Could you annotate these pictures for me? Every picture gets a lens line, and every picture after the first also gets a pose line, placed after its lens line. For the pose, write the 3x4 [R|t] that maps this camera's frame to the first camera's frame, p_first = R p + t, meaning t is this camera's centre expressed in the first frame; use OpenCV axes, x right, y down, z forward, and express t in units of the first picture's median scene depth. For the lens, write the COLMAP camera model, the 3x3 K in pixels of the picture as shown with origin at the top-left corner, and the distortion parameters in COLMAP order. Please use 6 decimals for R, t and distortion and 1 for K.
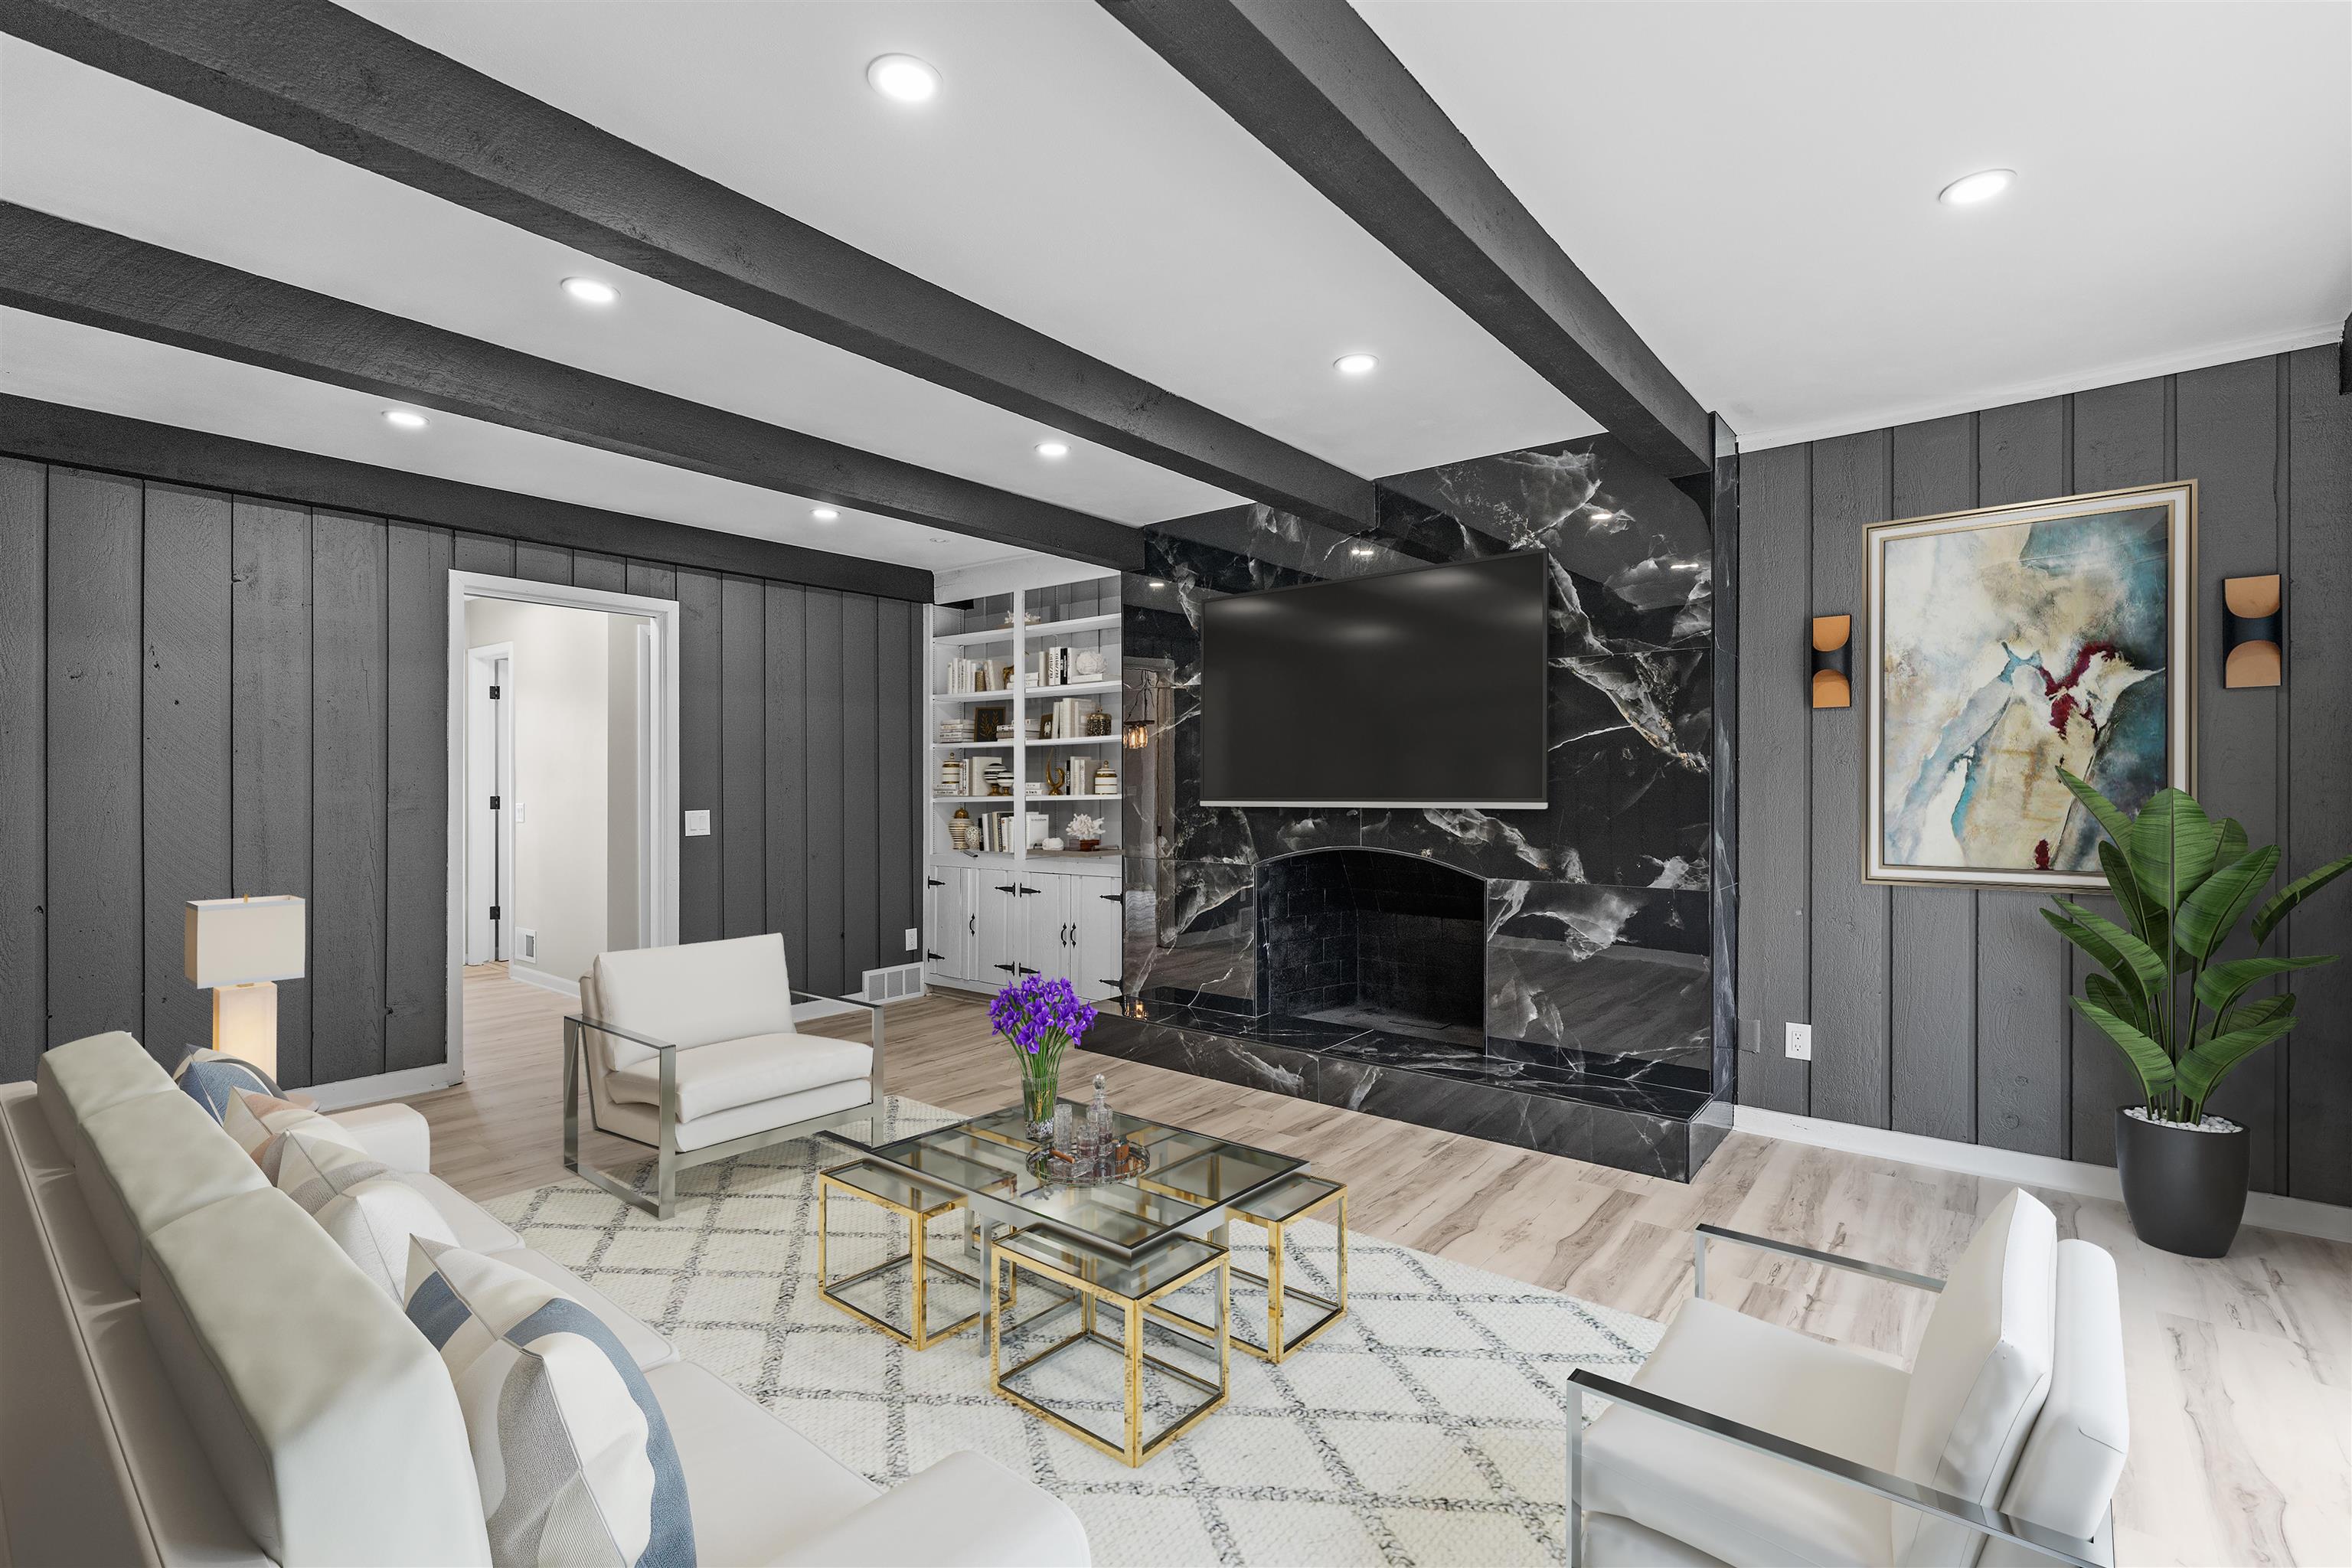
lens RADIAL K [[1068.0, 0, 1177.4], [0, 1068.0, 795.3], [0, 0, 1]] dist [0.000160, 0.000840]
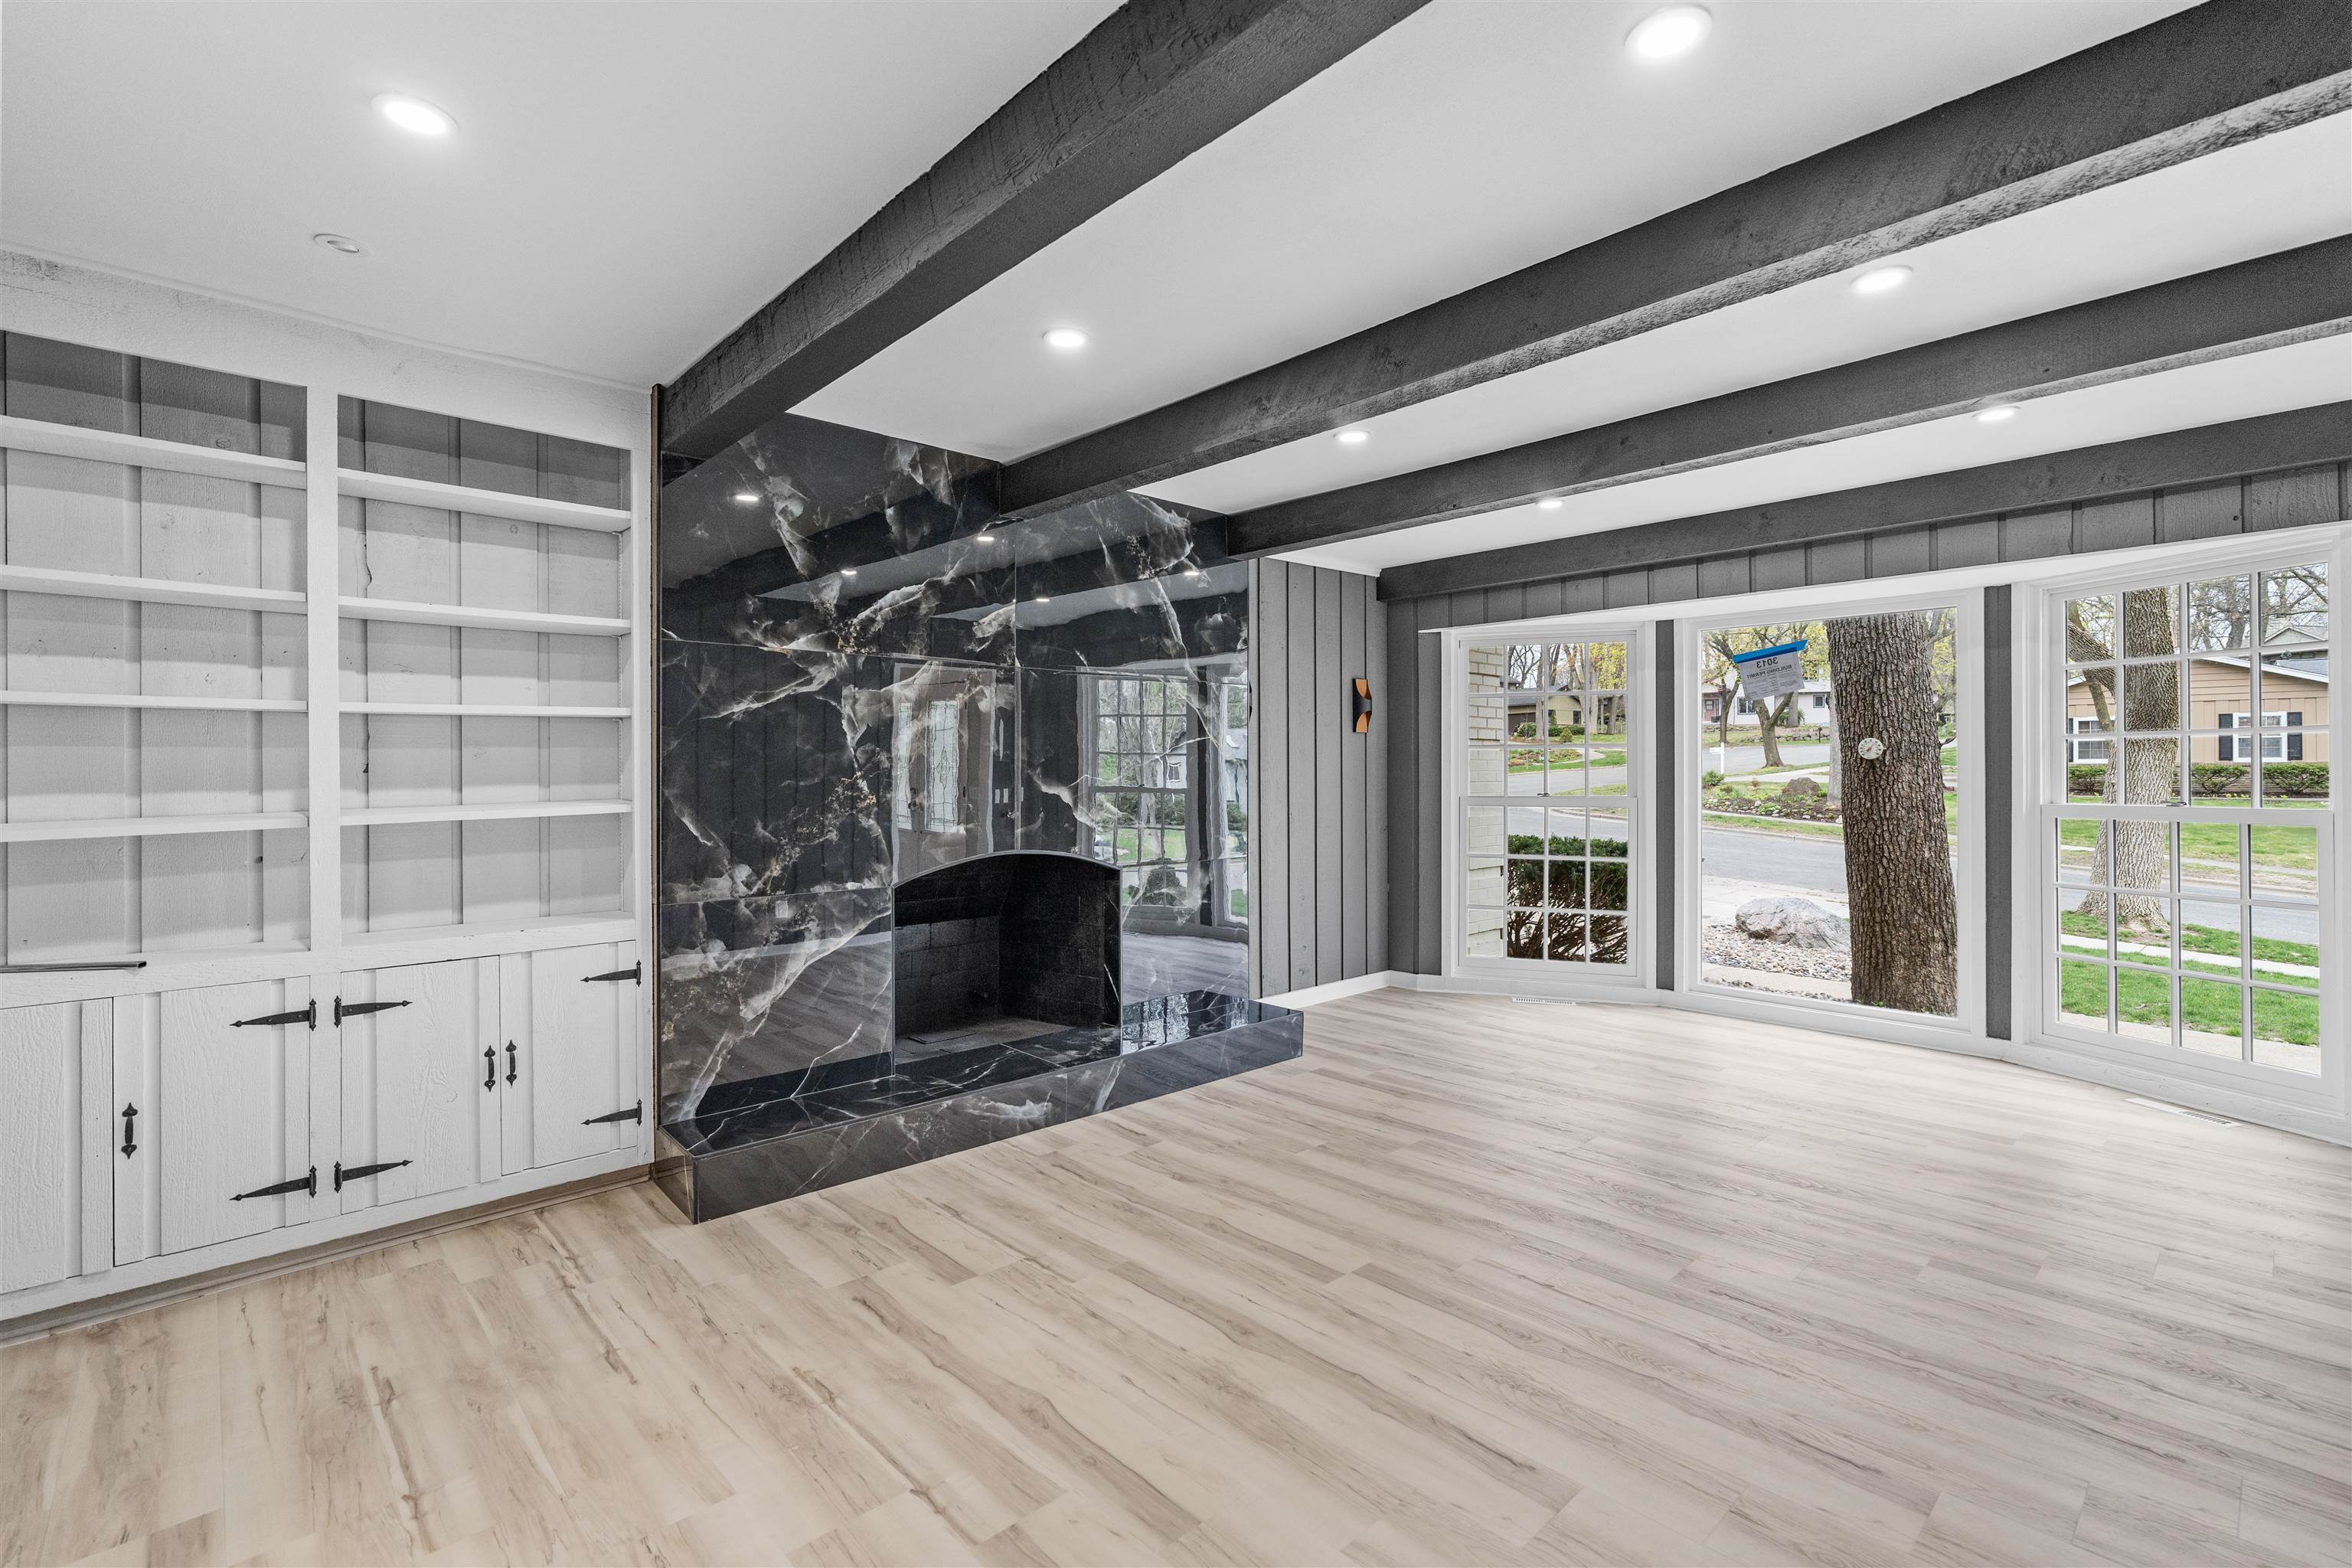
lens RADIAL K [[1068.0, 0, 1179.3], [0, 1068.0, 765.5], [0, 0, 1]] dist [0.000160, 0.000840]
pose [[0.136578, -0.004829, 0.990618, -0.724313], [0.002931, 0.999986, 0.004471, -0.029863], [-0.990625, 0.002293, 0.136590, 0.703106]]
